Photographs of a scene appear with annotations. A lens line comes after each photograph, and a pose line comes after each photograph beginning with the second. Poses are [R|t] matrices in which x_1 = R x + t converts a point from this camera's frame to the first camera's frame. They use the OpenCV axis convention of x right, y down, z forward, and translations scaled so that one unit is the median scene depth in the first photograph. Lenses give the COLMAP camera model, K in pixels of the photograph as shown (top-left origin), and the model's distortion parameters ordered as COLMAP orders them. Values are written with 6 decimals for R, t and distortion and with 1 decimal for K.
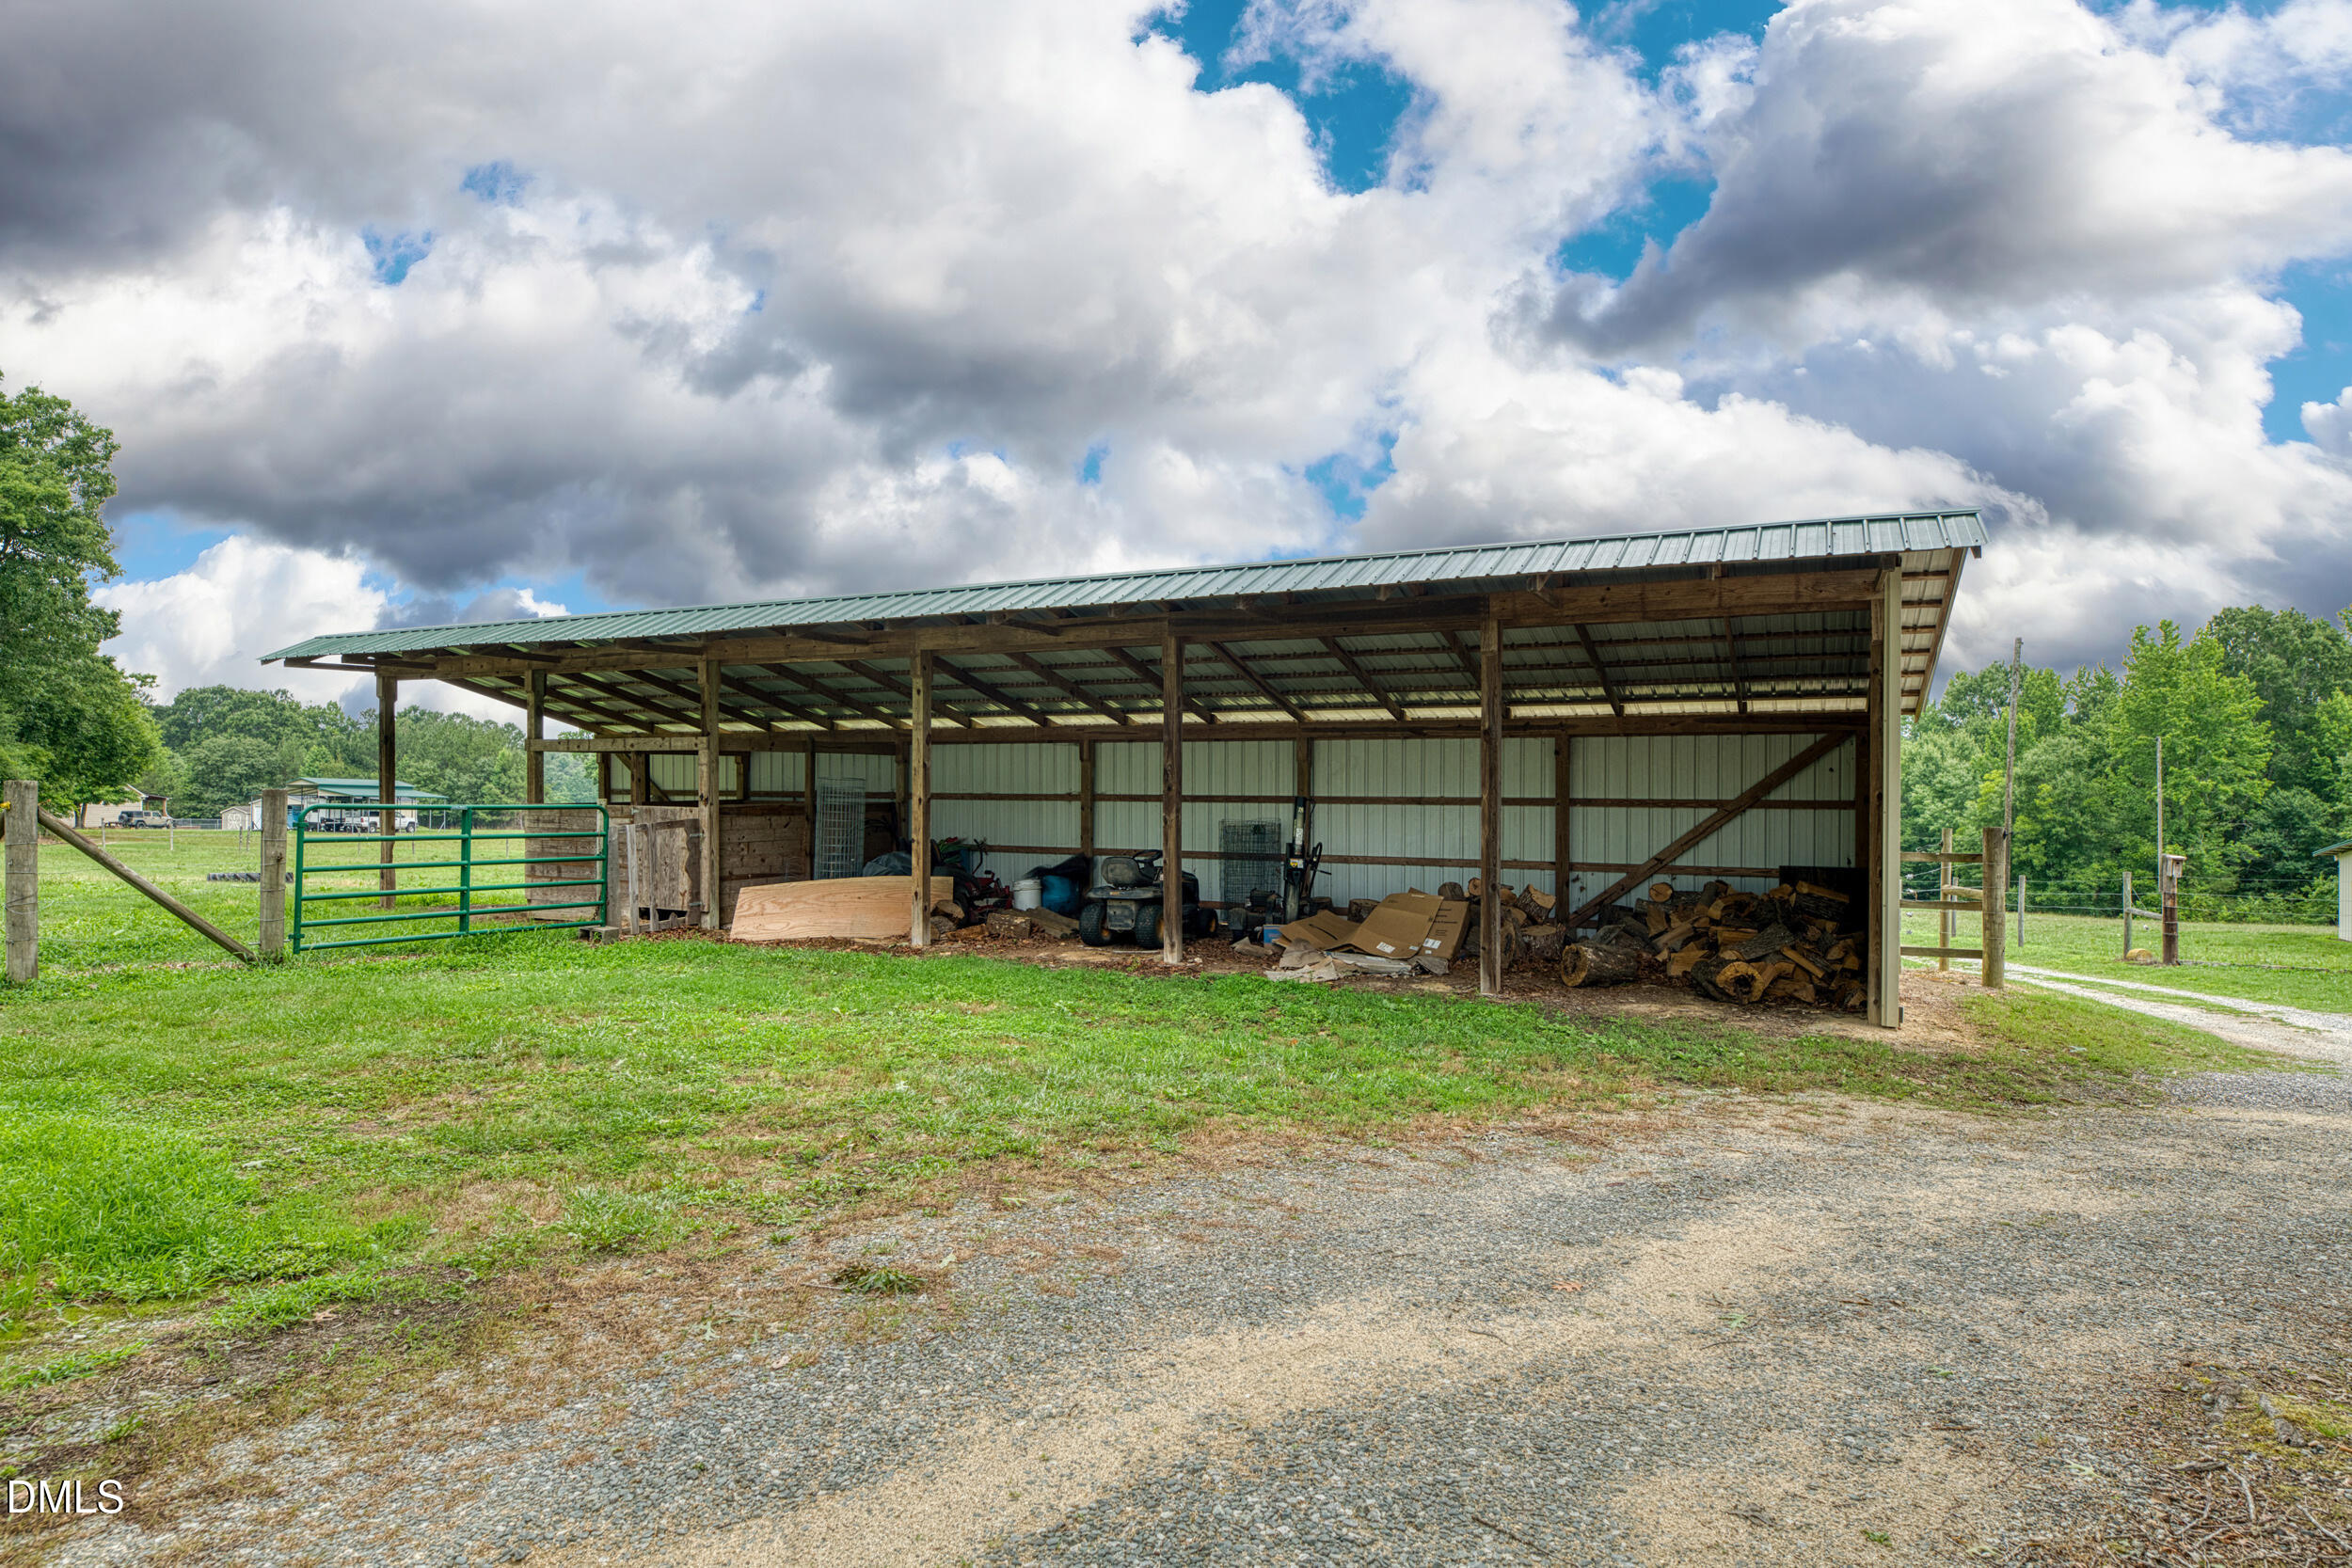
lens RADIAL K [[1258.8, 0, 1173.0], [0, 1258.8, 785.1], [0, 0, 1]] dist [-0.006132, 0.000348]
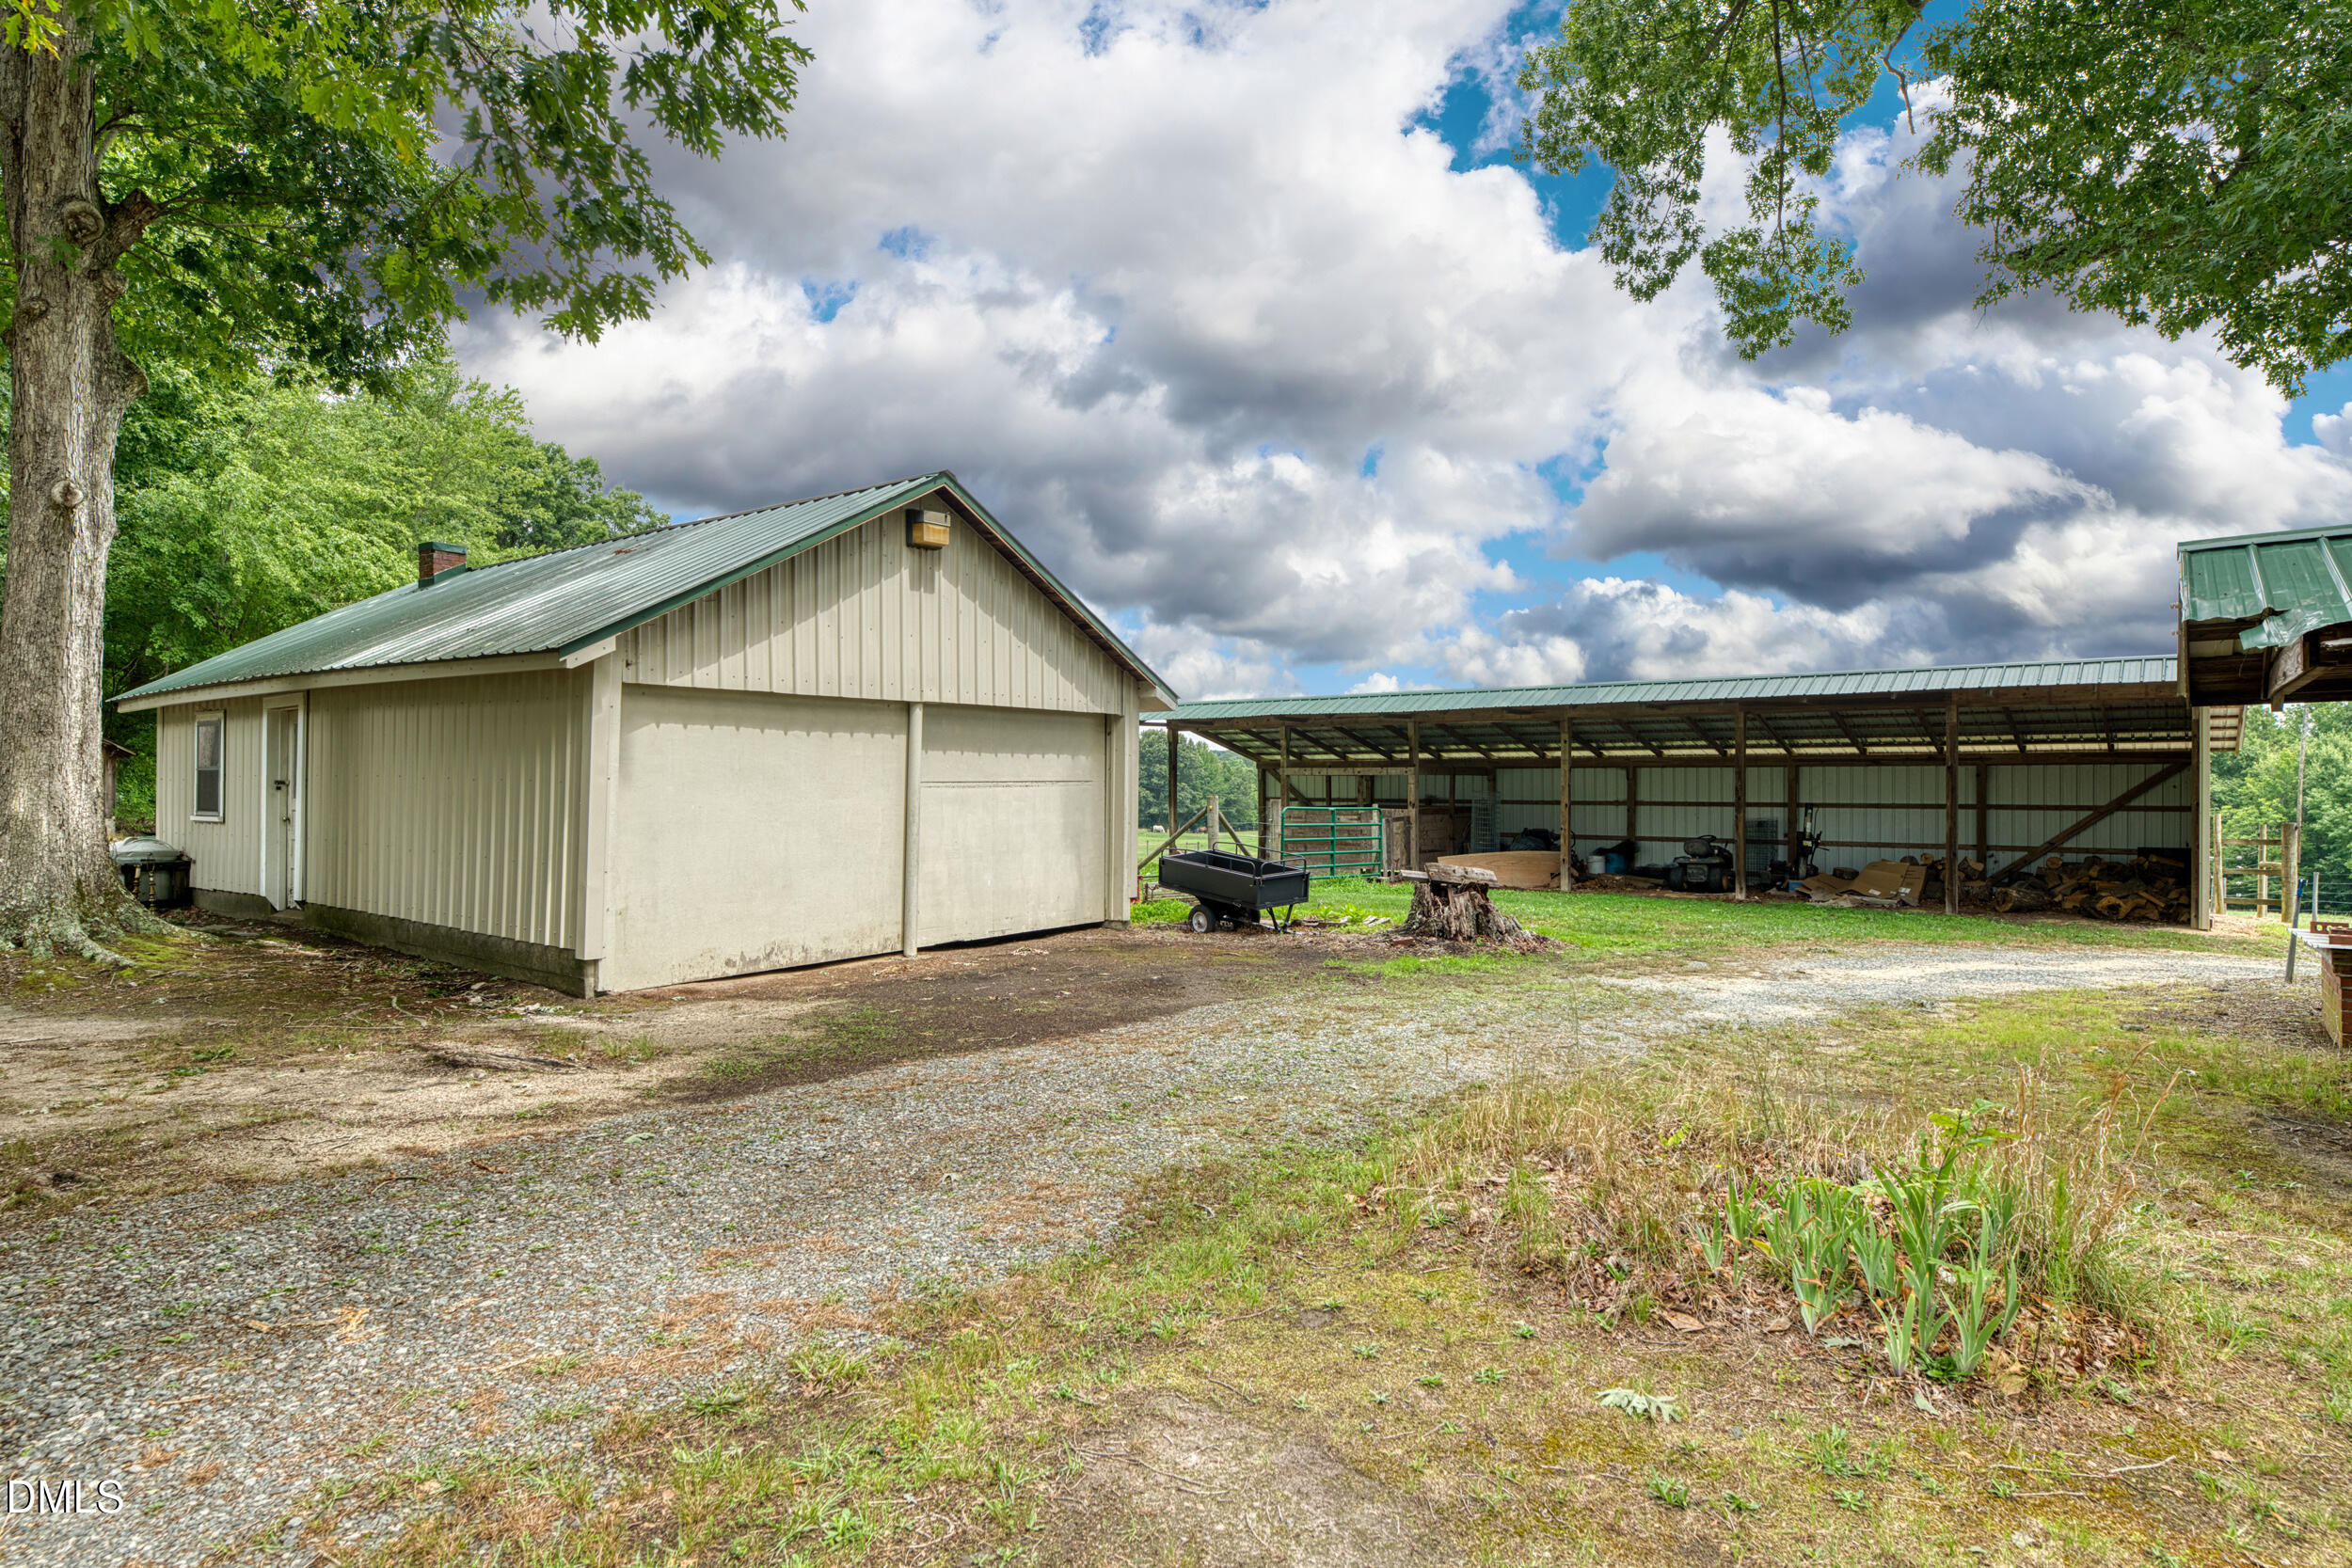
lens RADIAL K [[1258.8, 0, 1177.6], [0, 1258.8, 786.3], [0, 0, 1]] dist [-0.006132, 0.000348]
pose [[0.978074, -0.001736, -0.208248, -0.054302], [0.001378, 0.999997, -0.001863, -0.001647], [0.208251, 0.001535, 0.978074, -0.116676]]
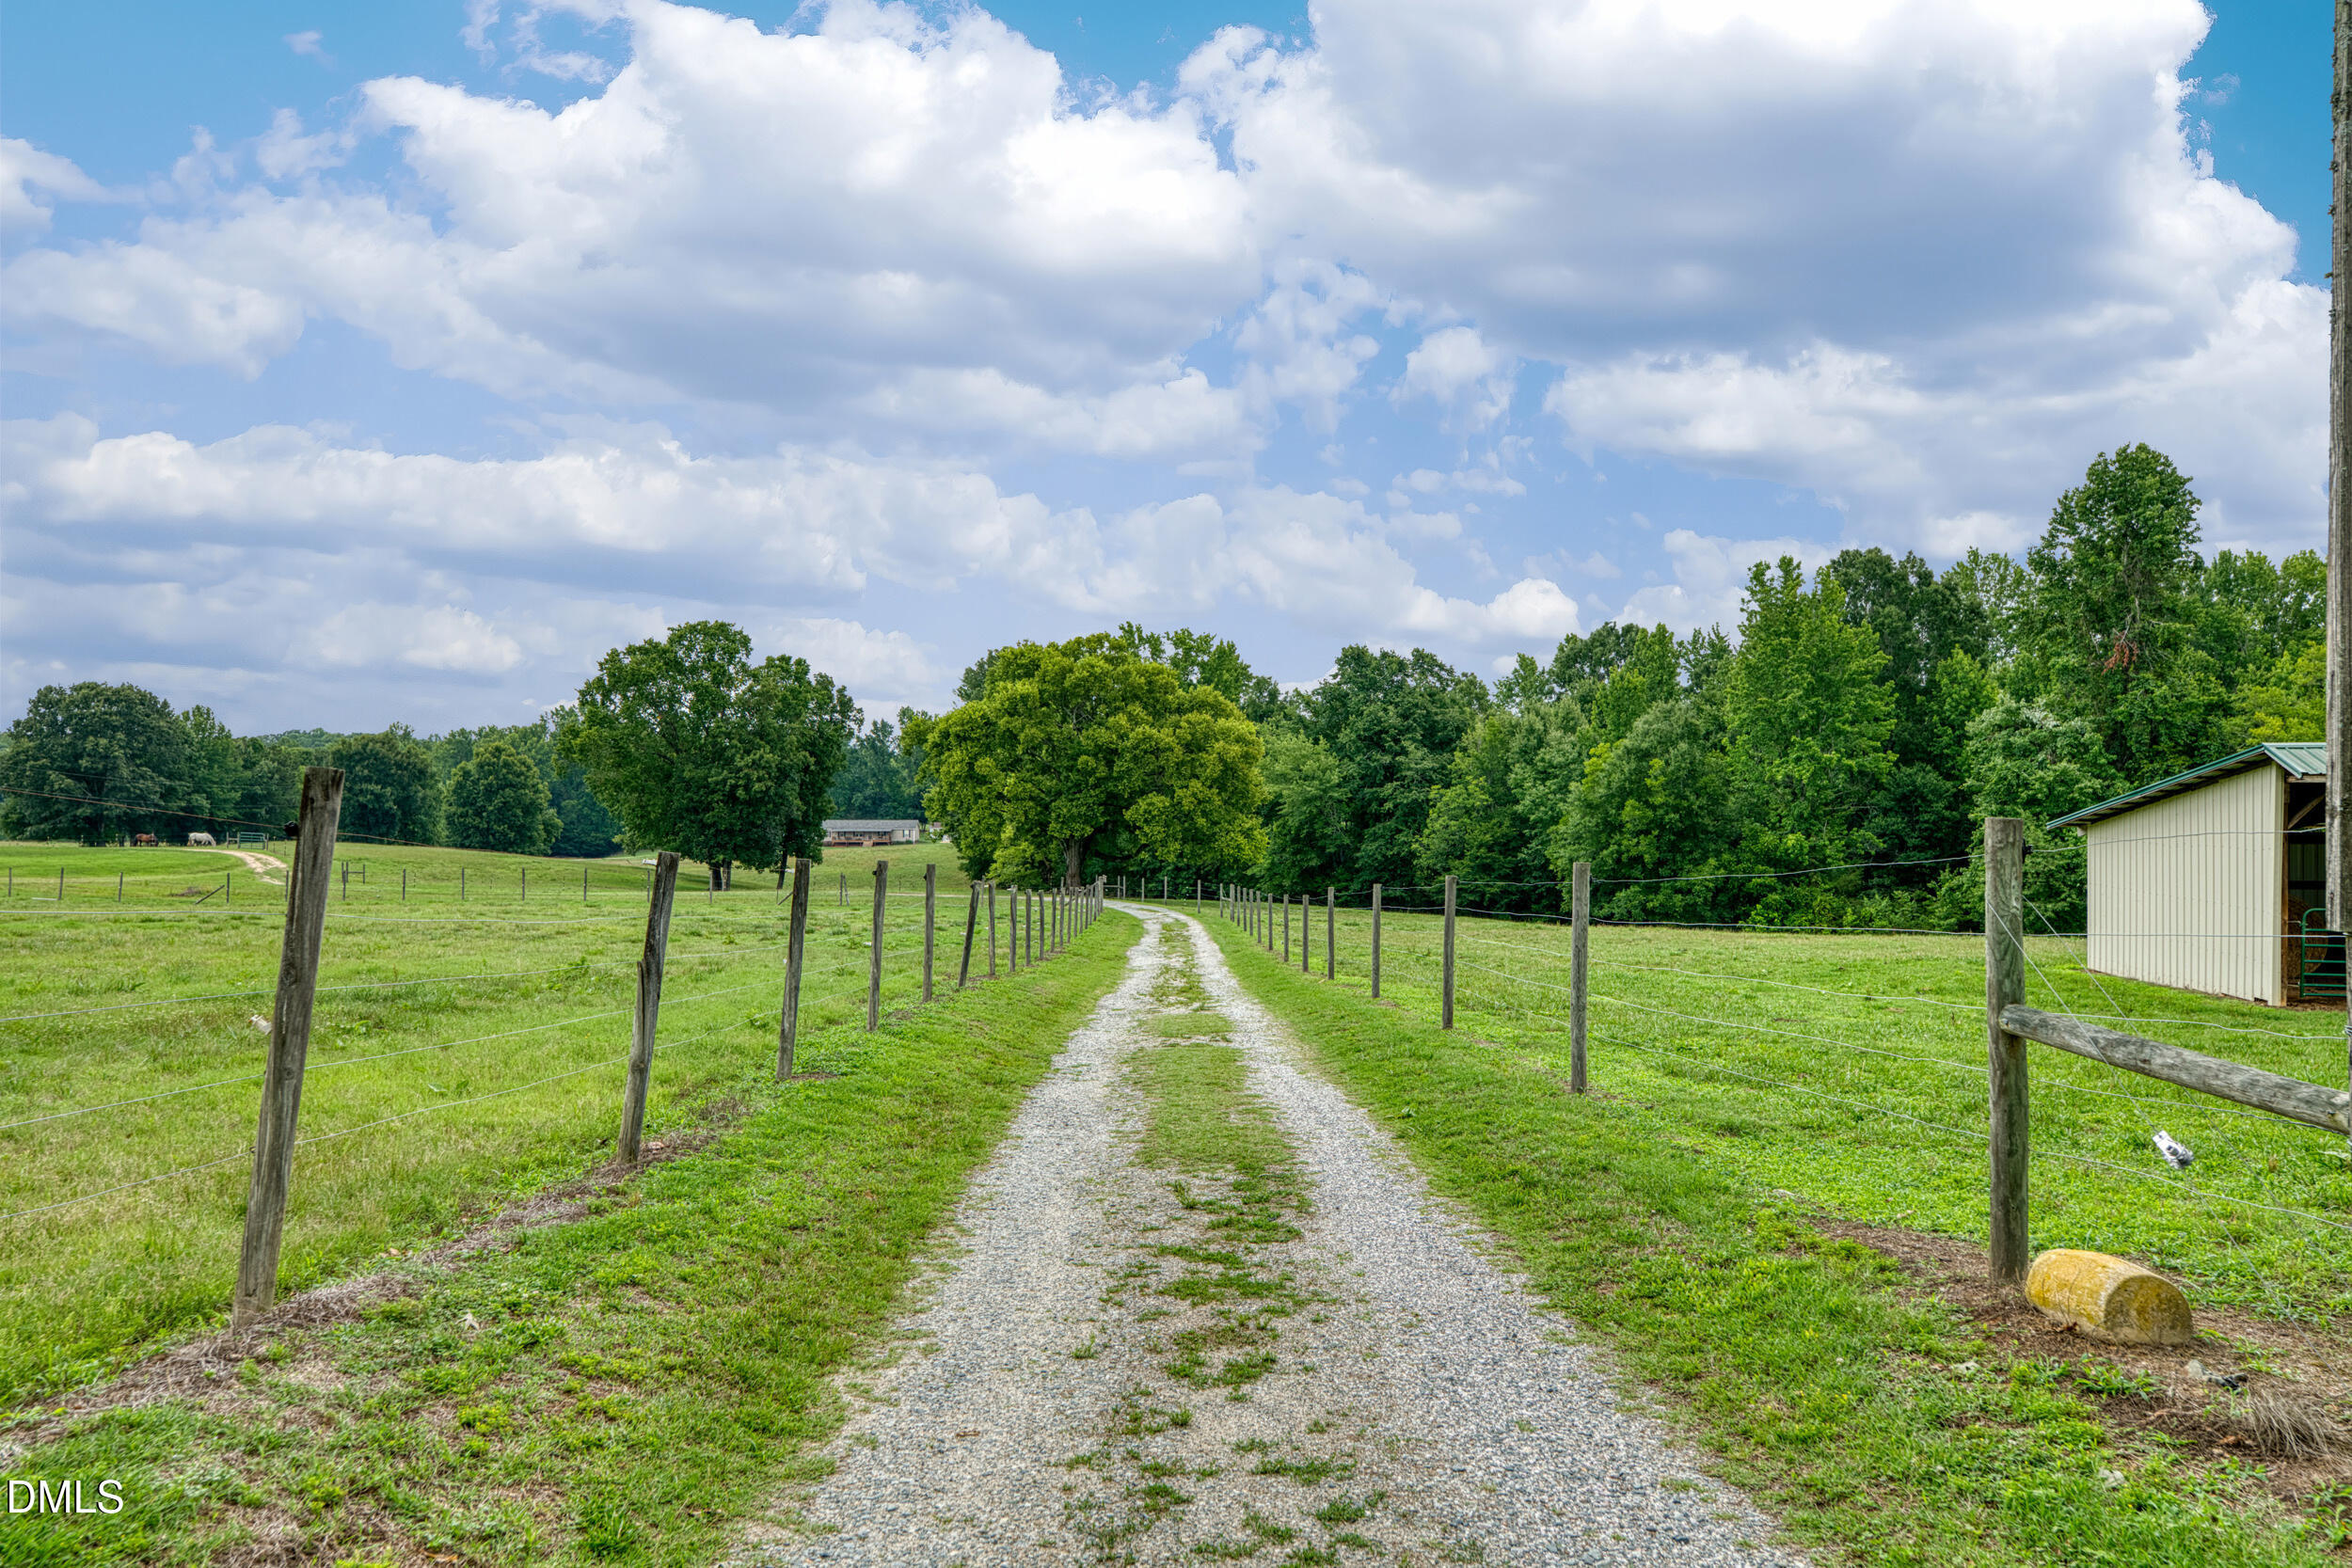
lens RADIAL K [[1551.9, 0, 1182.1], [0, 1551.9, 787.3], [0, 0, 1]] dist [0.003102, -0.001064]
pose [[0.952638, -0.004957, 0.304065, 0.122304], [0.003898, 0.999984, 0.004091, 0.012449], [-0.304080, -0.002712, 0.952643, 0.173489]]
